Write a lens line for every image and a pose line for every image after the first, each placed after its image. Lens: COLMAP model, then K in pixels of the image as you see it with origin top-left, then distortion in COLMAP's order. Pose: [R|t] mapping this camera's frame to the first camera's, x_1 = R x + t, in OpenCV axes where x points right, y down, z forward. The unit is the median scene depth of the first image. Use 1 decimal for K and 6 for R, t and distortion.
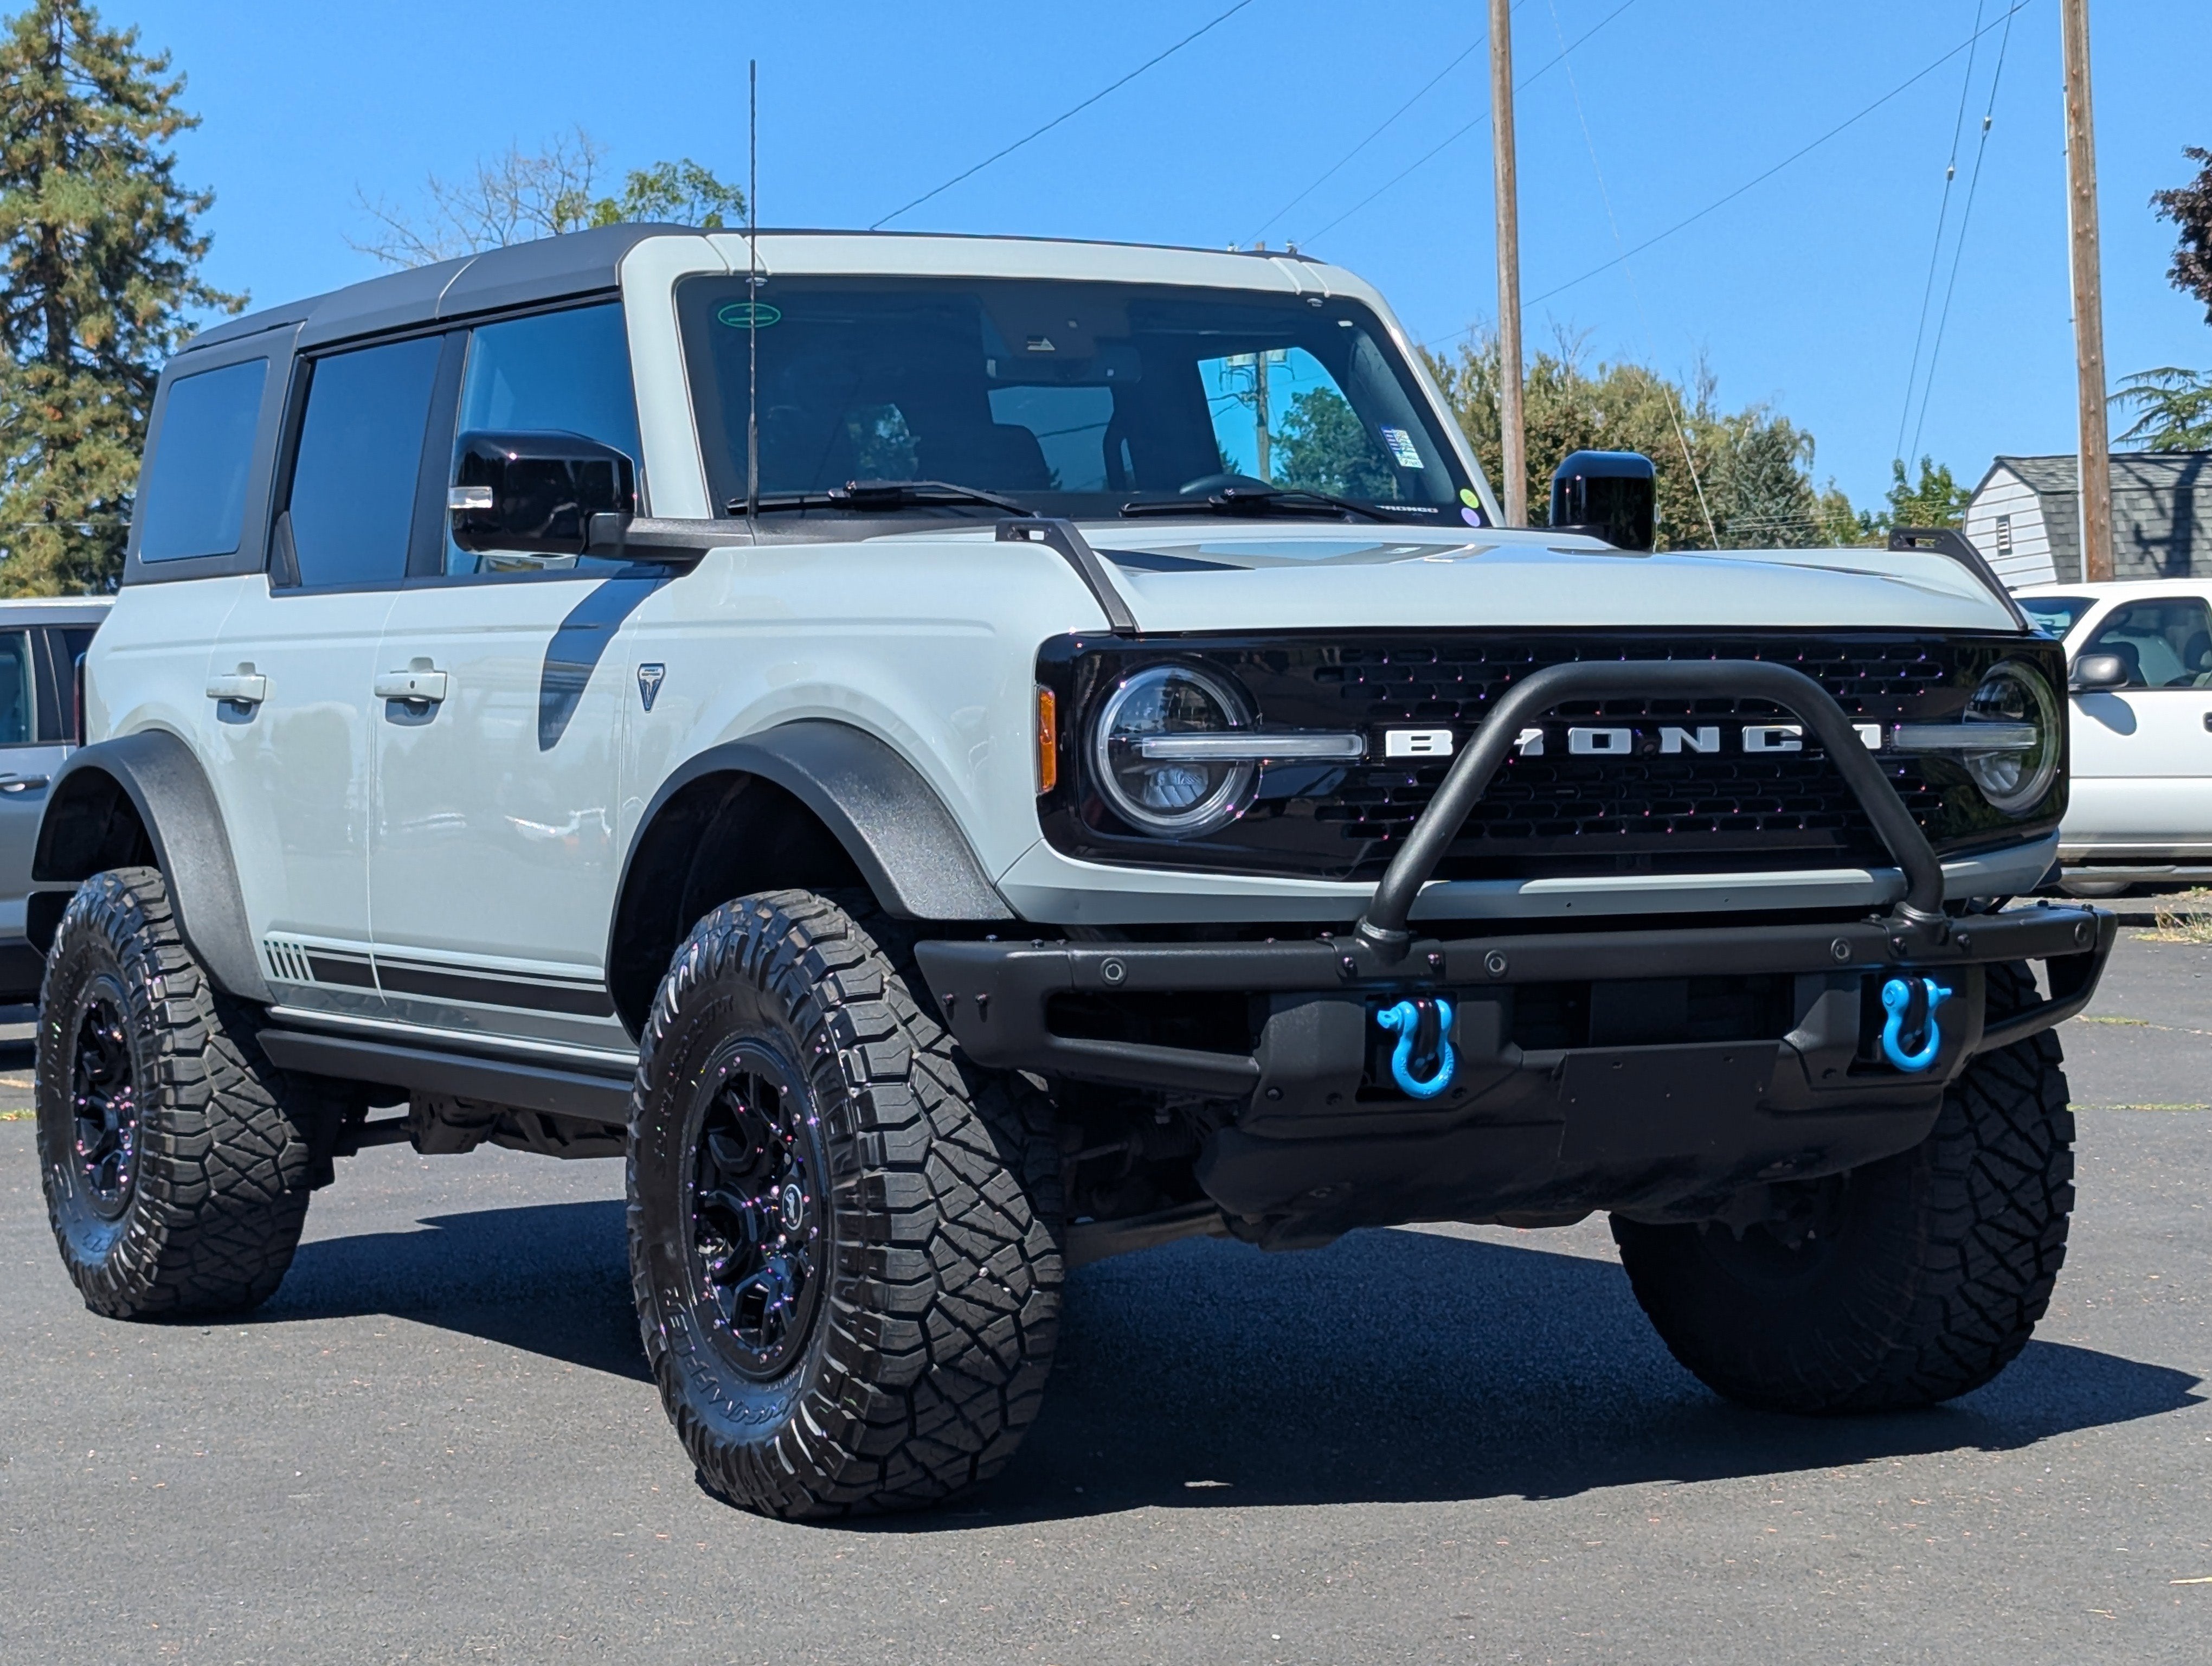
lens RADIAL K [[4666.7, 0, 1107.5], [0, 4666.7, 842.7], [0, 0, 1]] dist [0.309858, 0.000000]
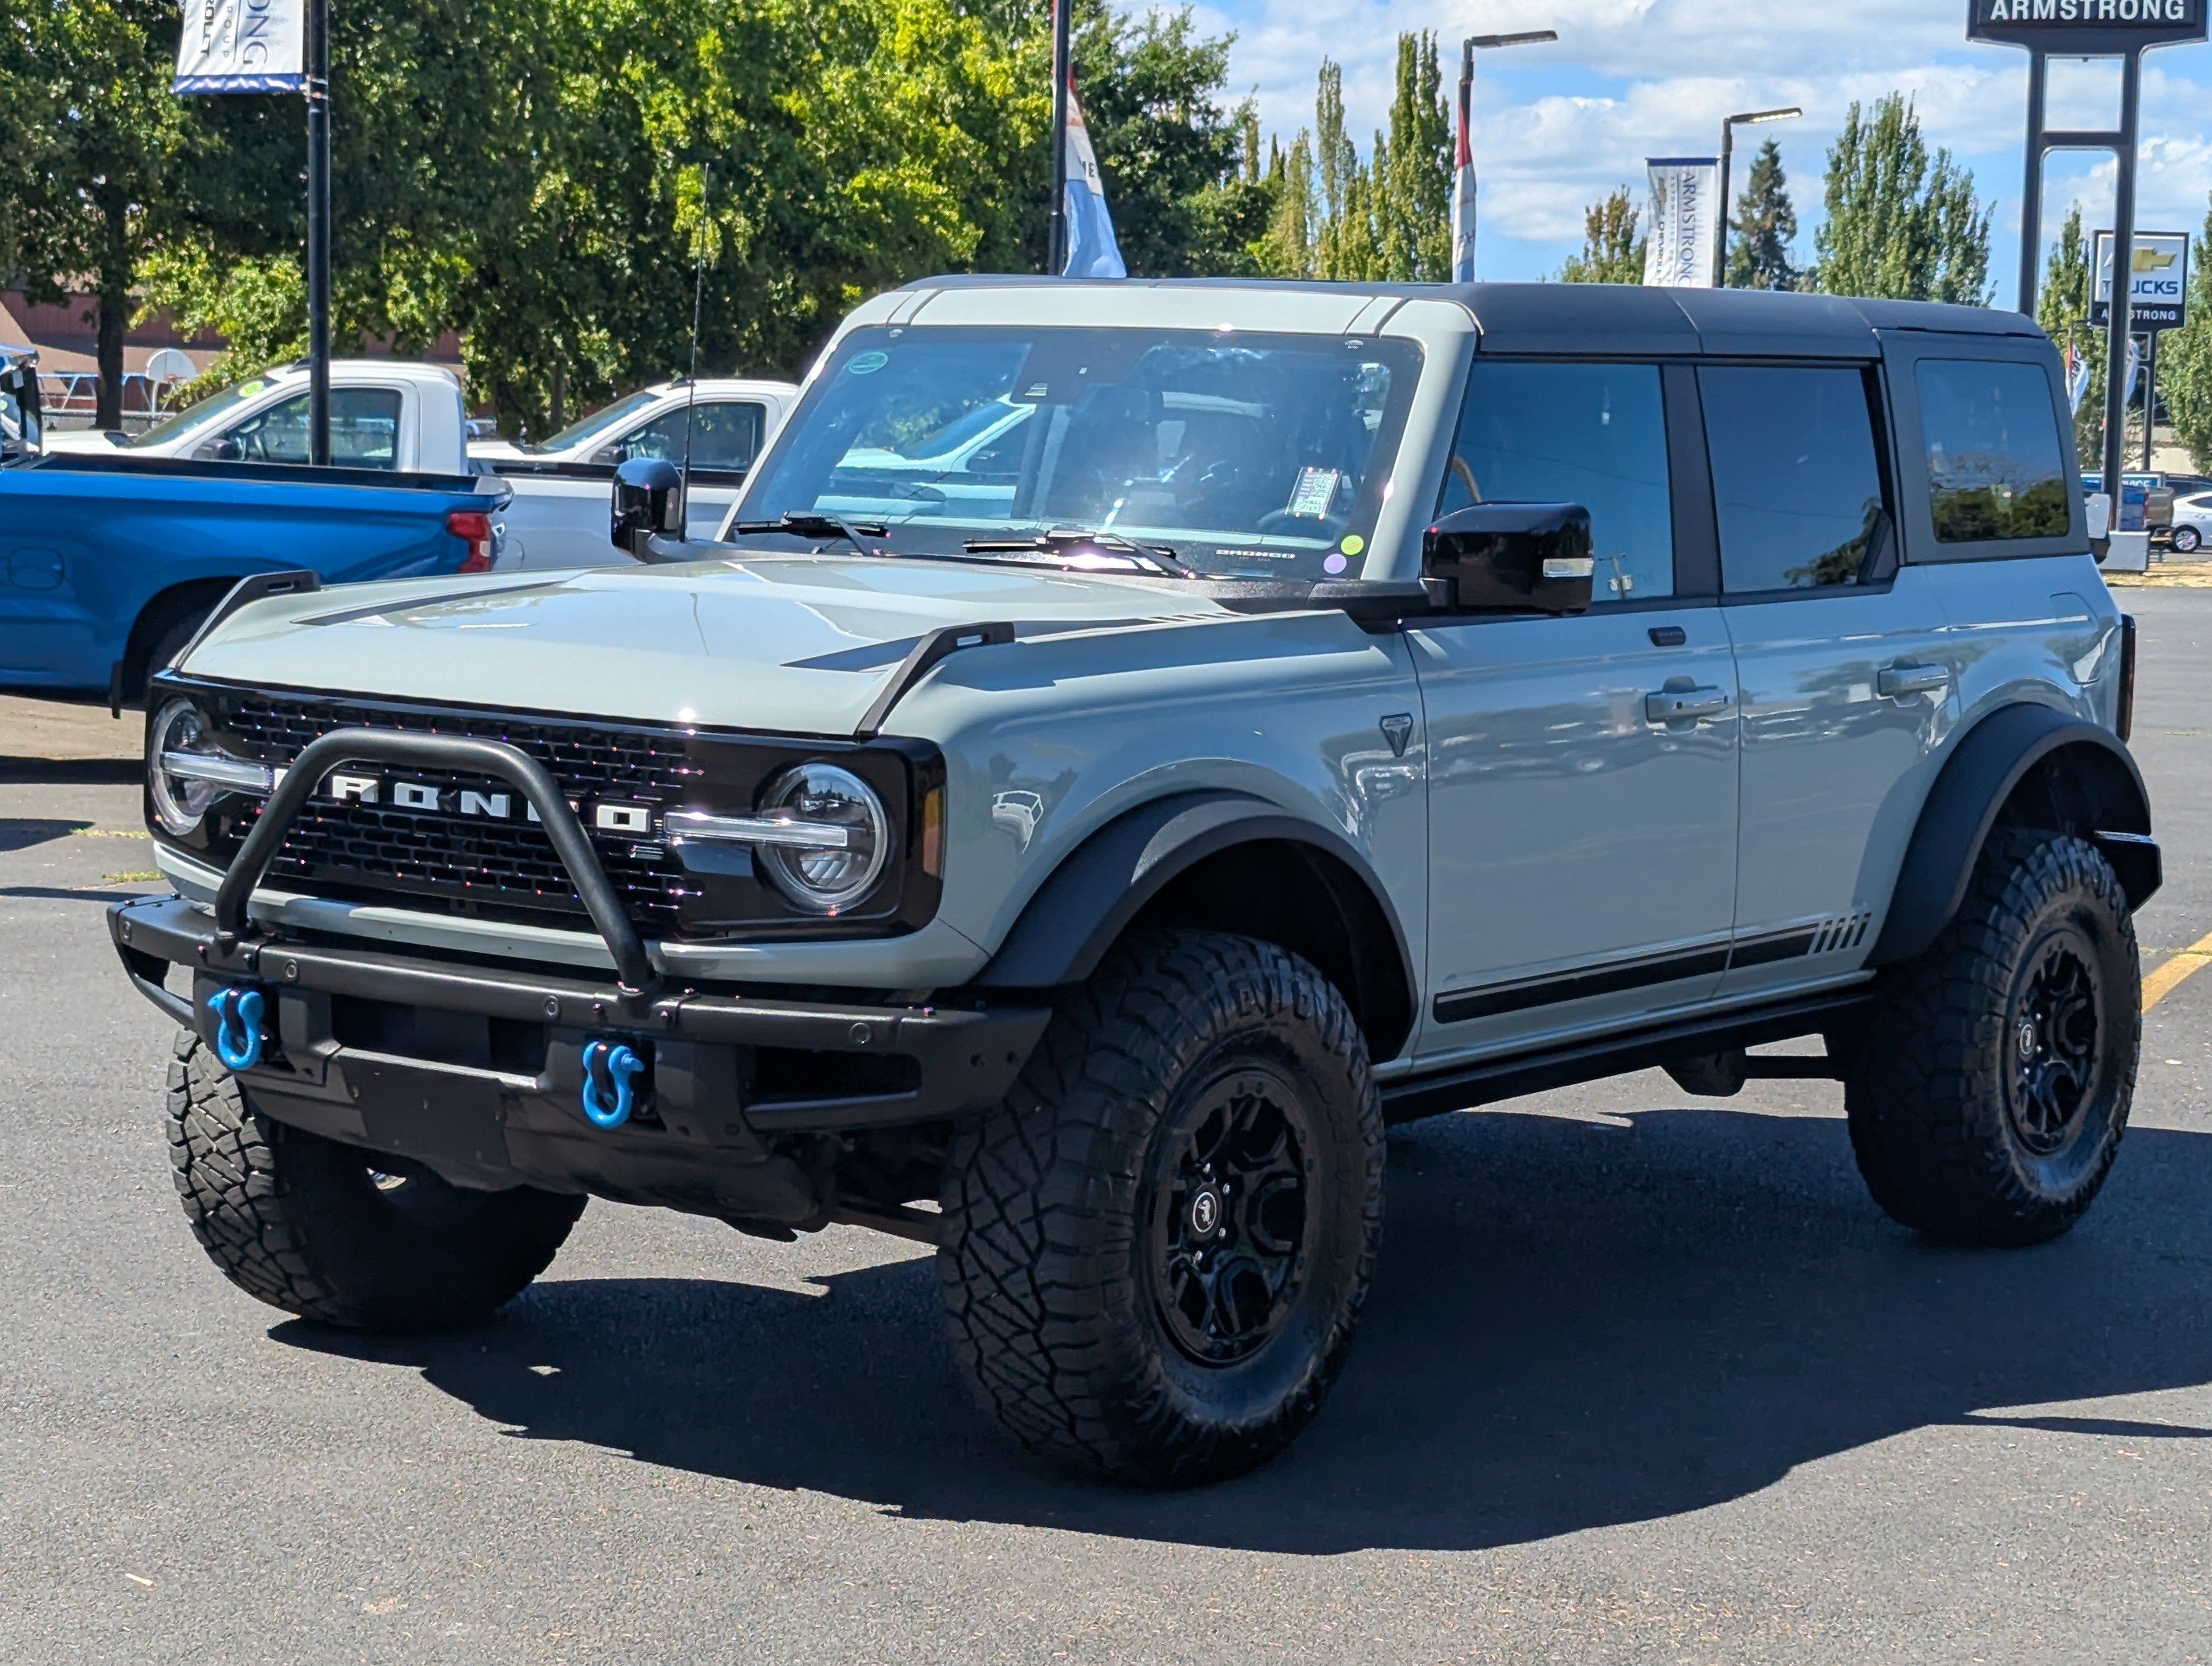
lens RADIAL K [[4666.7, 0, 1107.7], [0, 4666.7, 848.6], [0, 0, 1]] dist [0.309858, 0.000000]
pose [[0.410474, 0.121860, -0.903693, 1.235202], [-0.055955, 0.992529, 0.108423, -0.145284], [0.910154, 0.006061, 0.414226, 0.670753]]
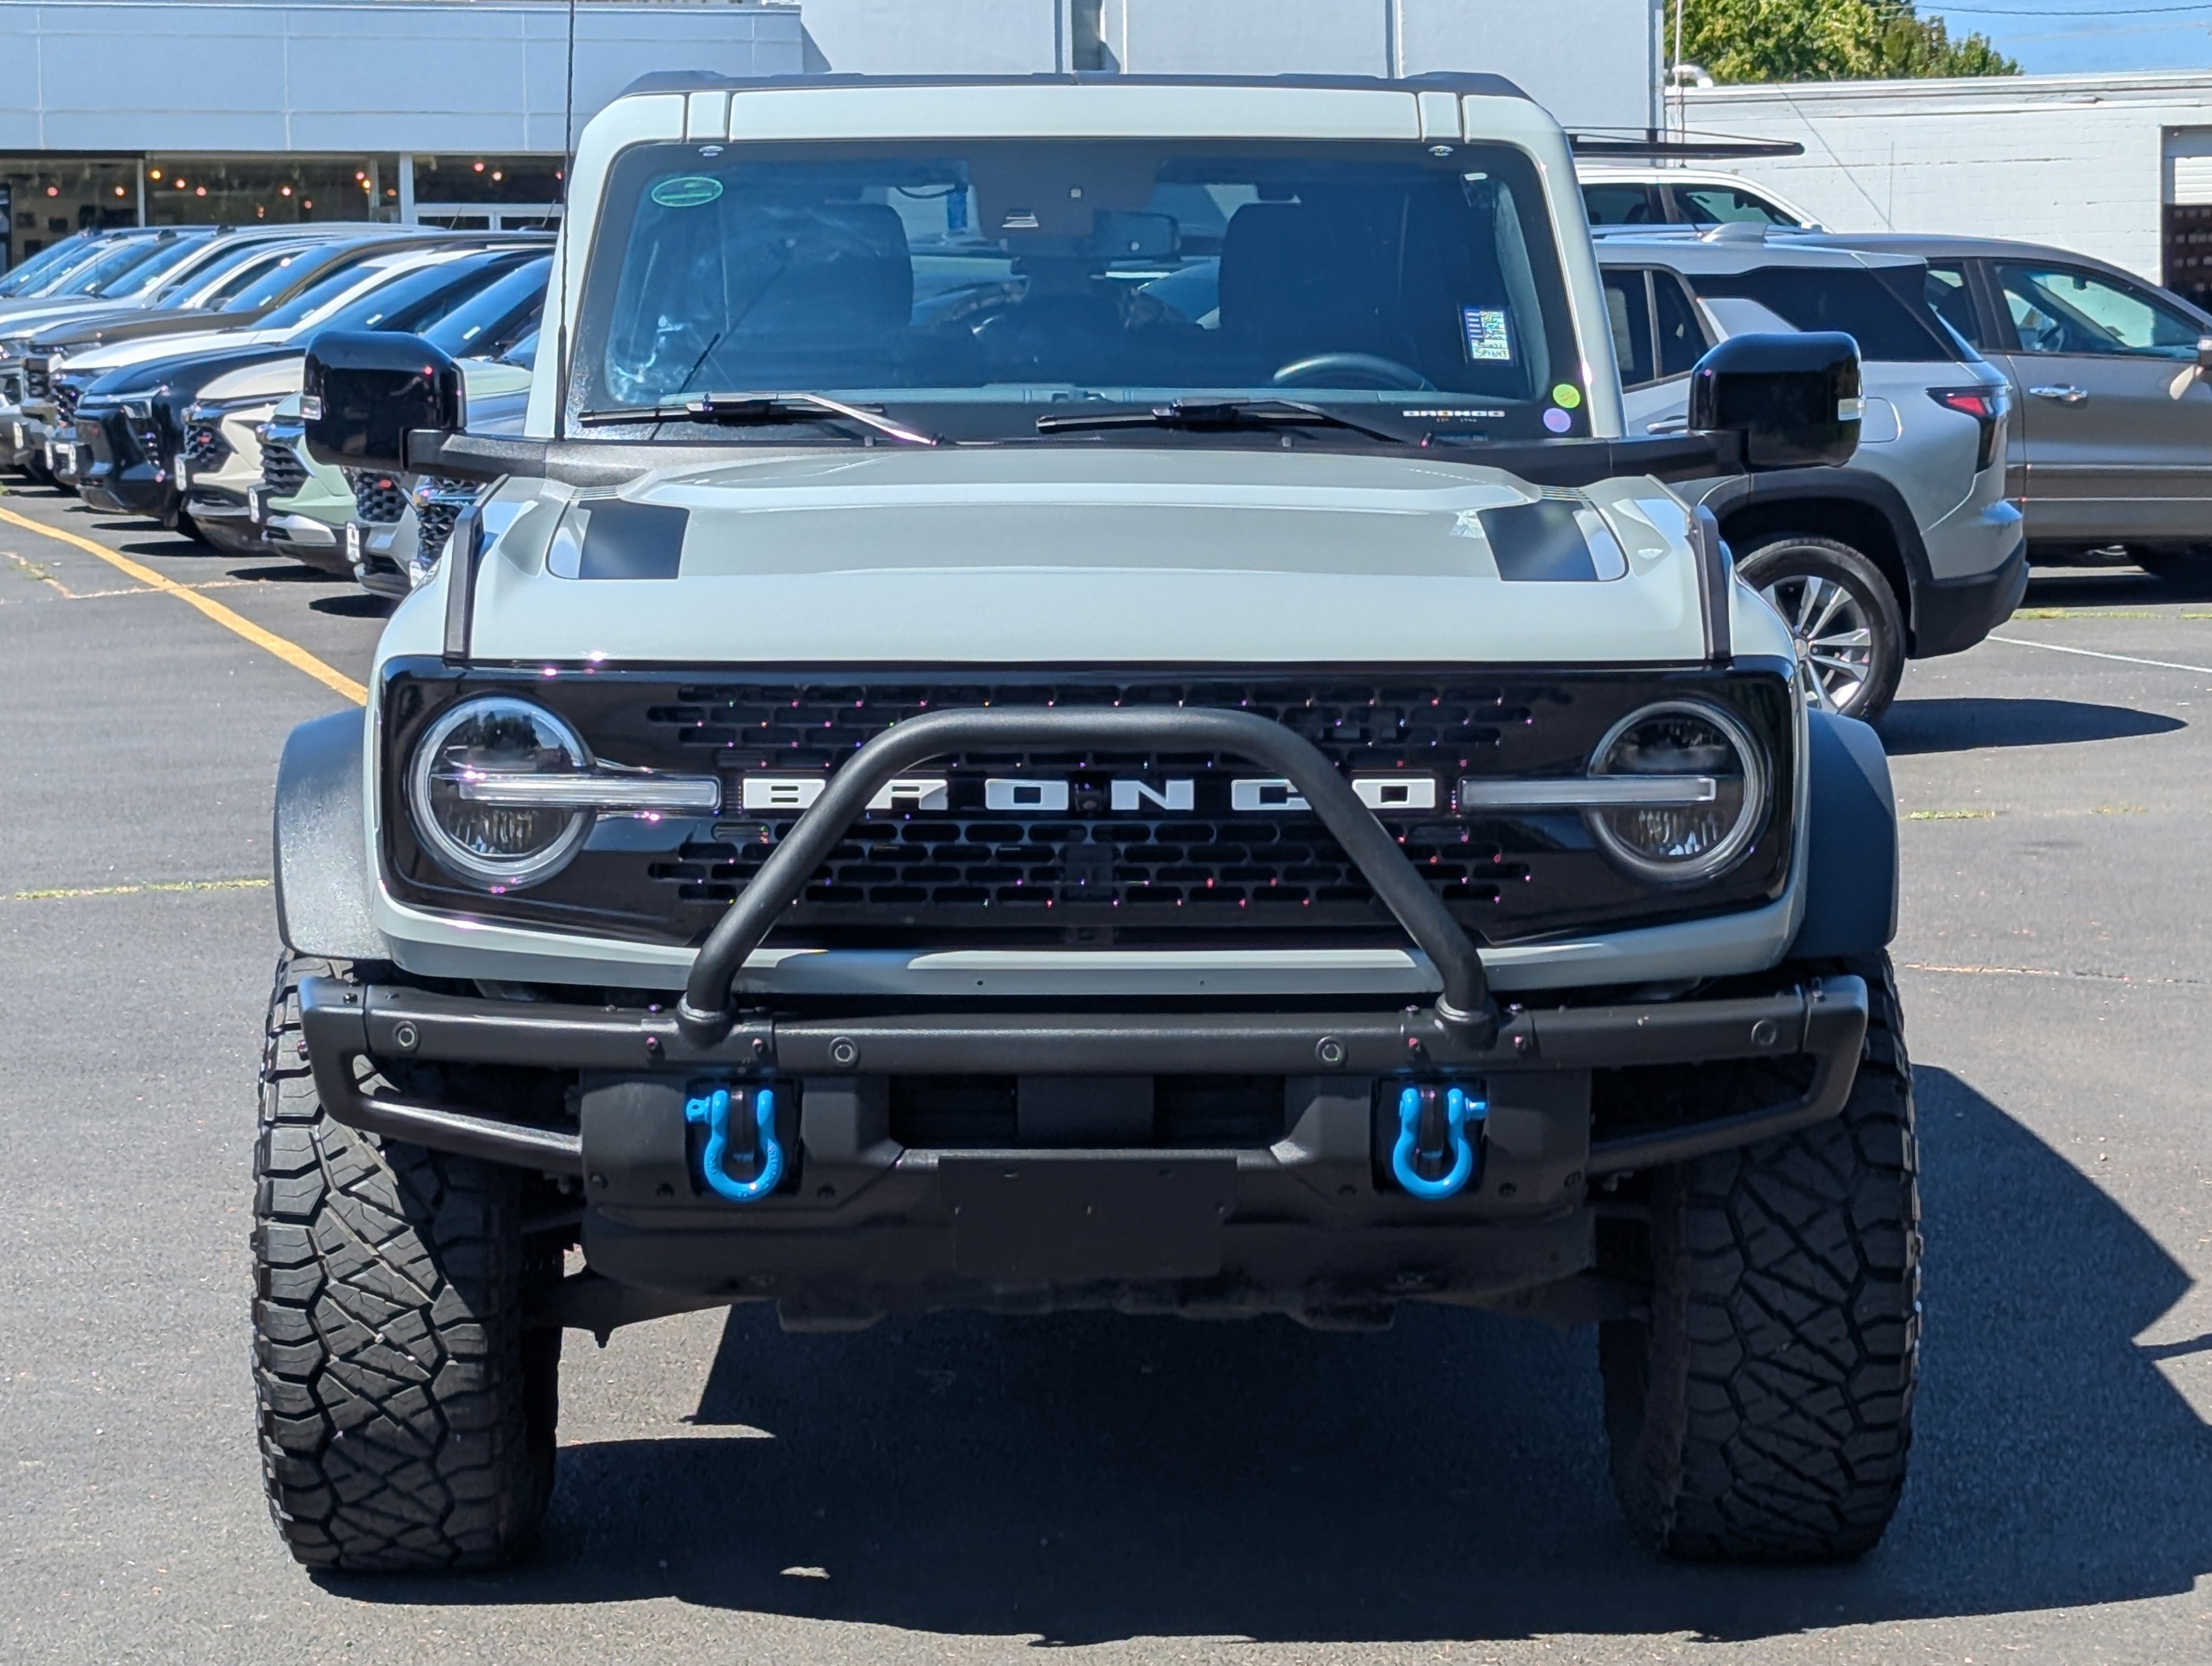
lens RADIAL K [[5678.9, 0, 1121.9], [0, 5678.9, 808.7], [0, 0, 1]] dist [0.363822, 0.000000]
pose [[0.885160, 0.062816, -0.461027, 0.601870], [-0.023639, 0.995637, 0.090271, -0.113761], [0.464686, -0.069006, 0.882783, 0.085649]]
